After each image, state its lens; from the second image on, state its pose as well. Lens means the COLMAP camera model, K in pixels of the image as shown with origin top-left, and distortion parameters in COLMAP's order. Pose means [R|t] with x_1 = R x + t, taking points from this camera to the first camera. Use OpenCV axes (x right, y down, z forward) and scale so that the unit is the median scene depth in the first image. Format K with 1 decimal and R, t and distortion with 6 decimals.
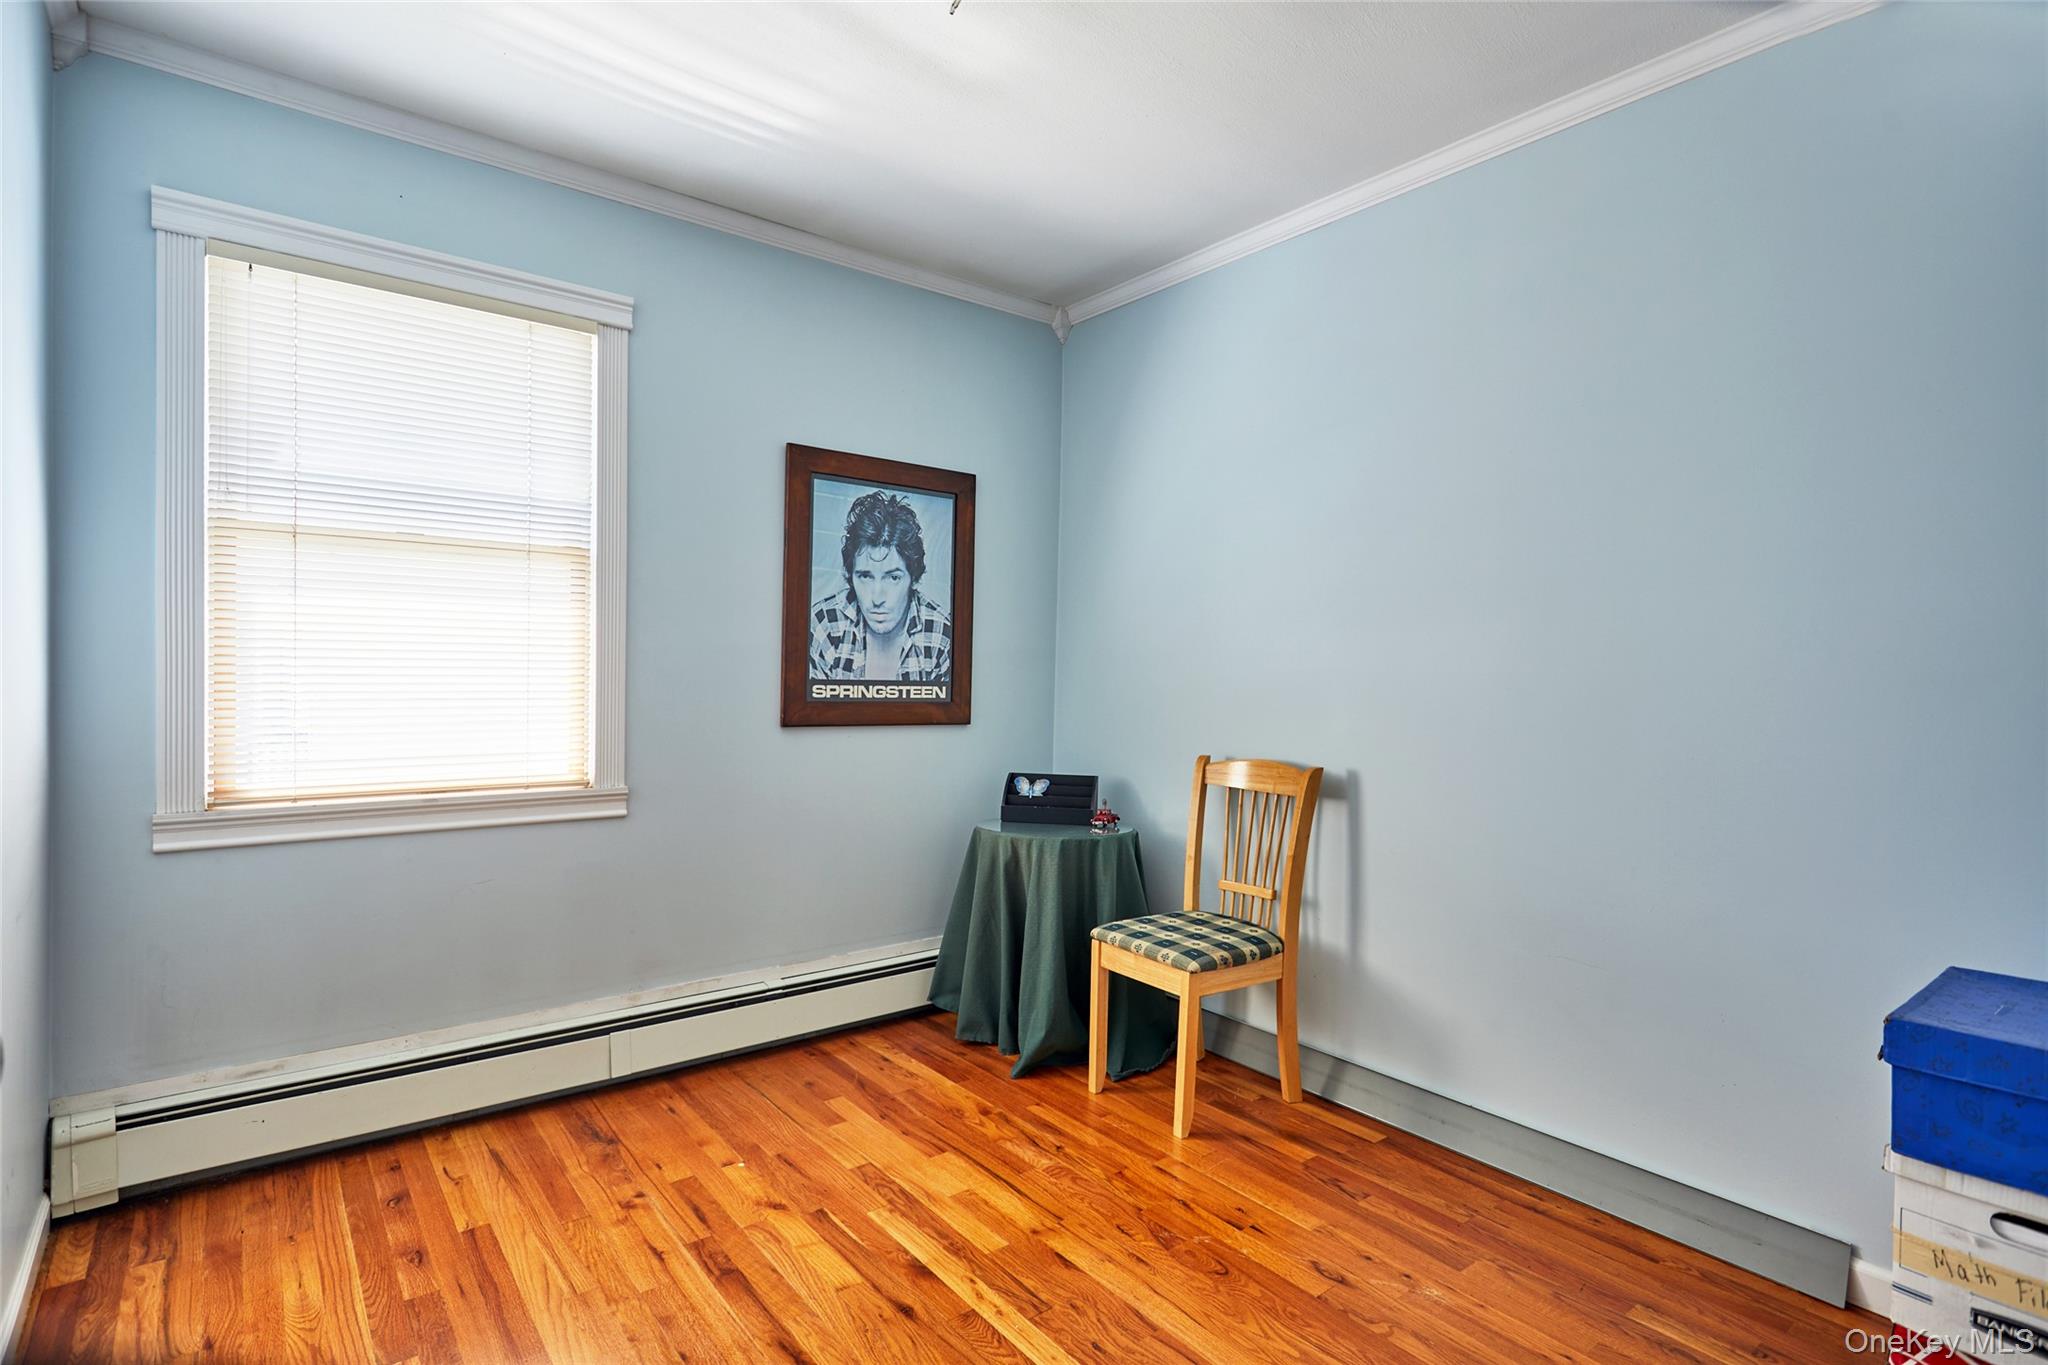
lens RADIAL K [[1003.1, 0, 1024.0], [0, 1003.1, 682.5], [0, 0, 1]] dist [0.001448, 0.000000]
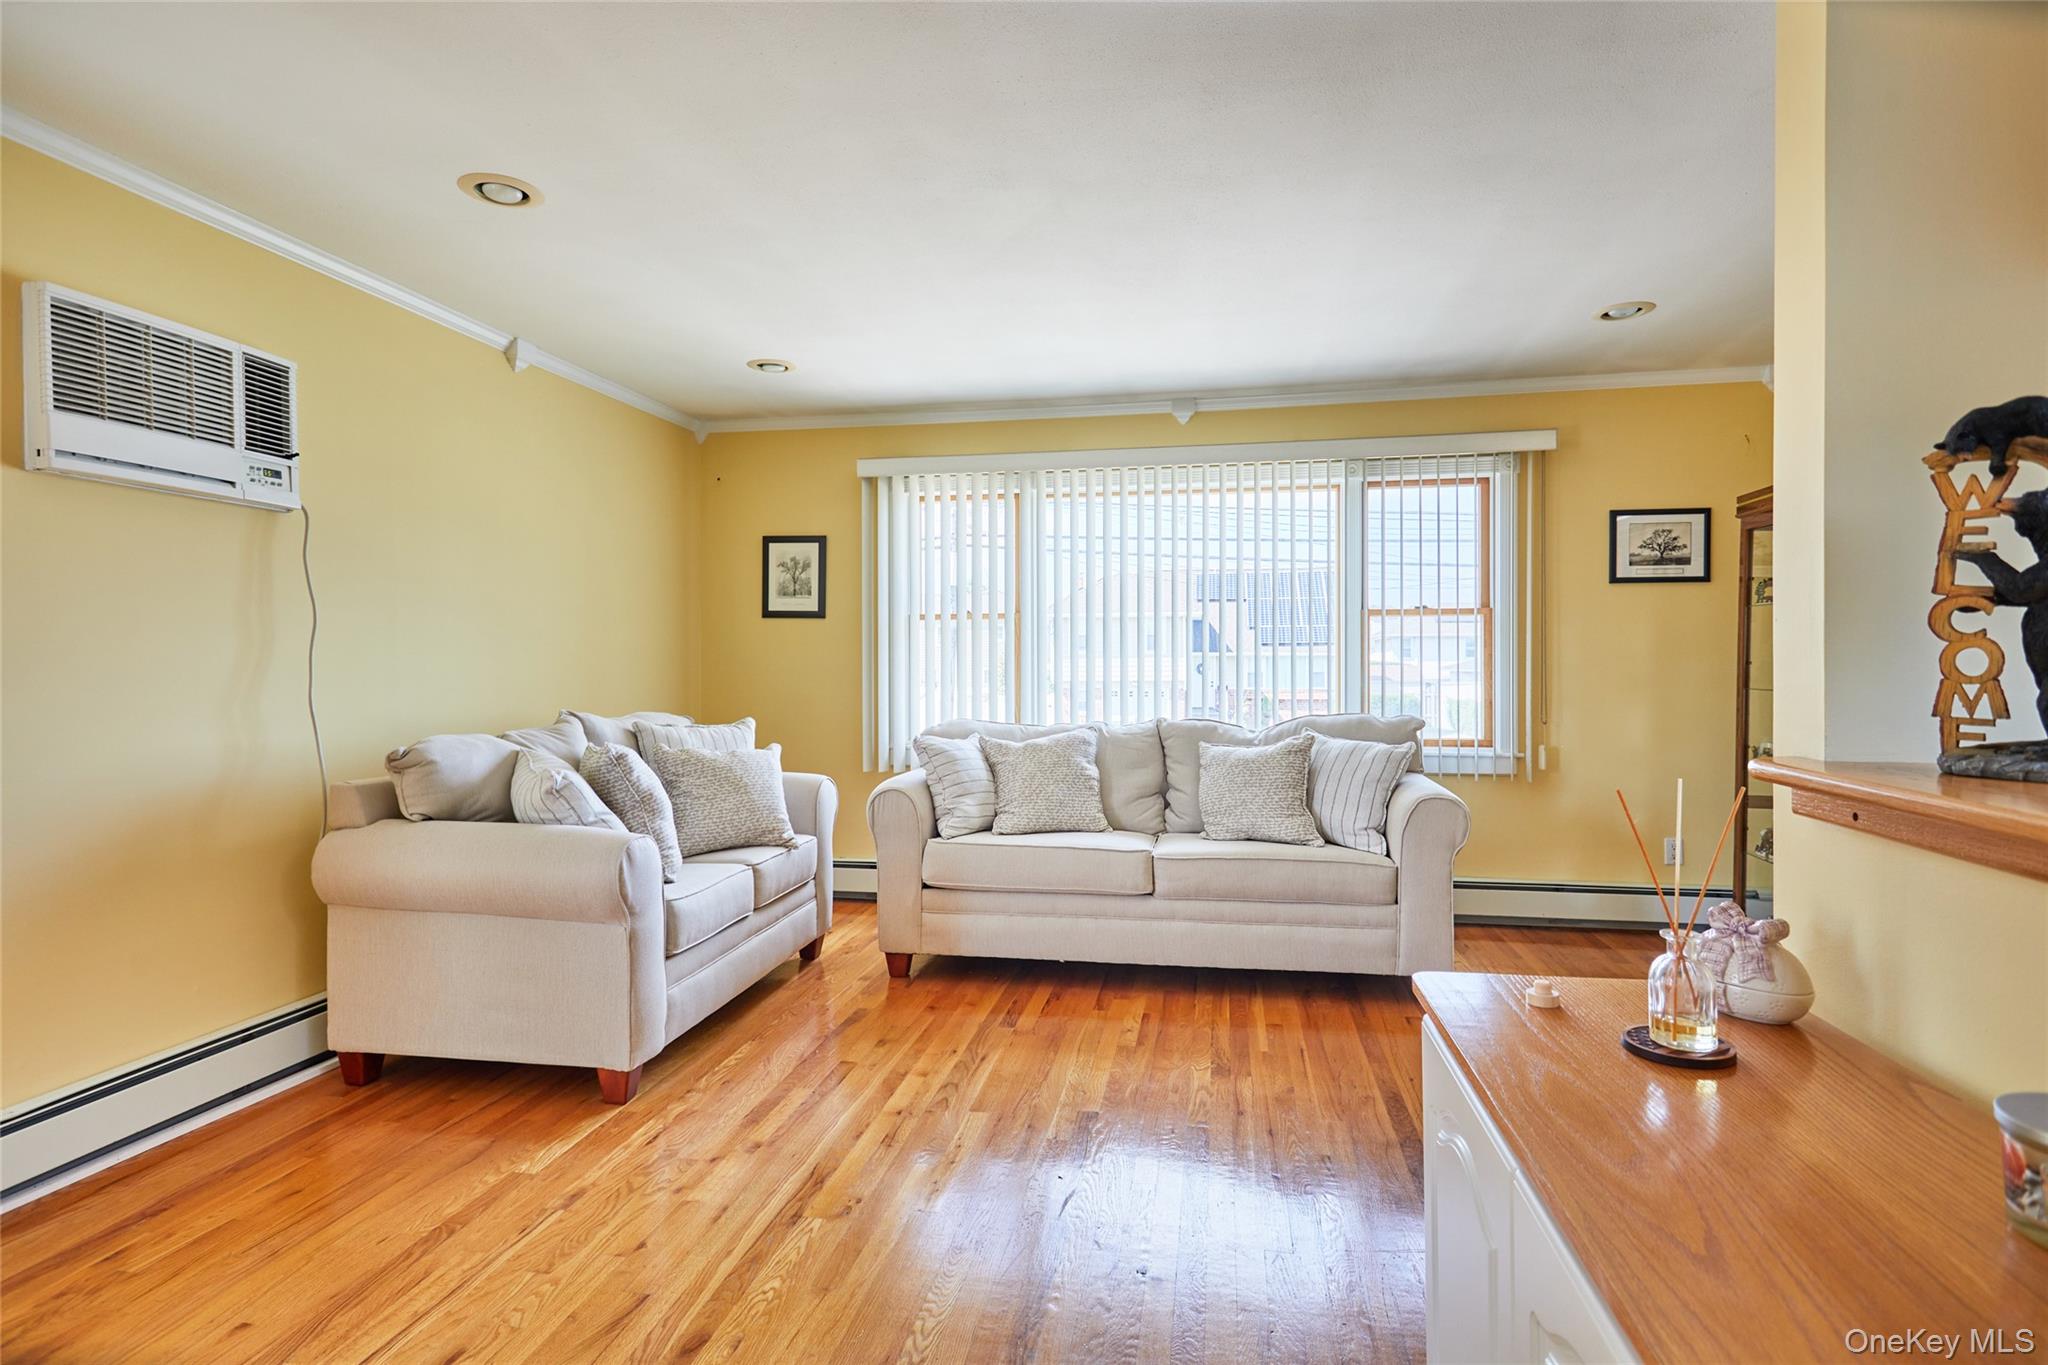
lens RADIAL K [[1027.2, 0, 1029.6], [0, 1027.2, 666.6], [0, 0, 1]] dist [0.001093, -0.000602]
pose [[0.657835, -0.008397, -0.753116, 2.650929], [0.004767, 0.999964, -0.006986, 0.210766], [0.753147, 0.001005, 0.657851, -0.546523]]
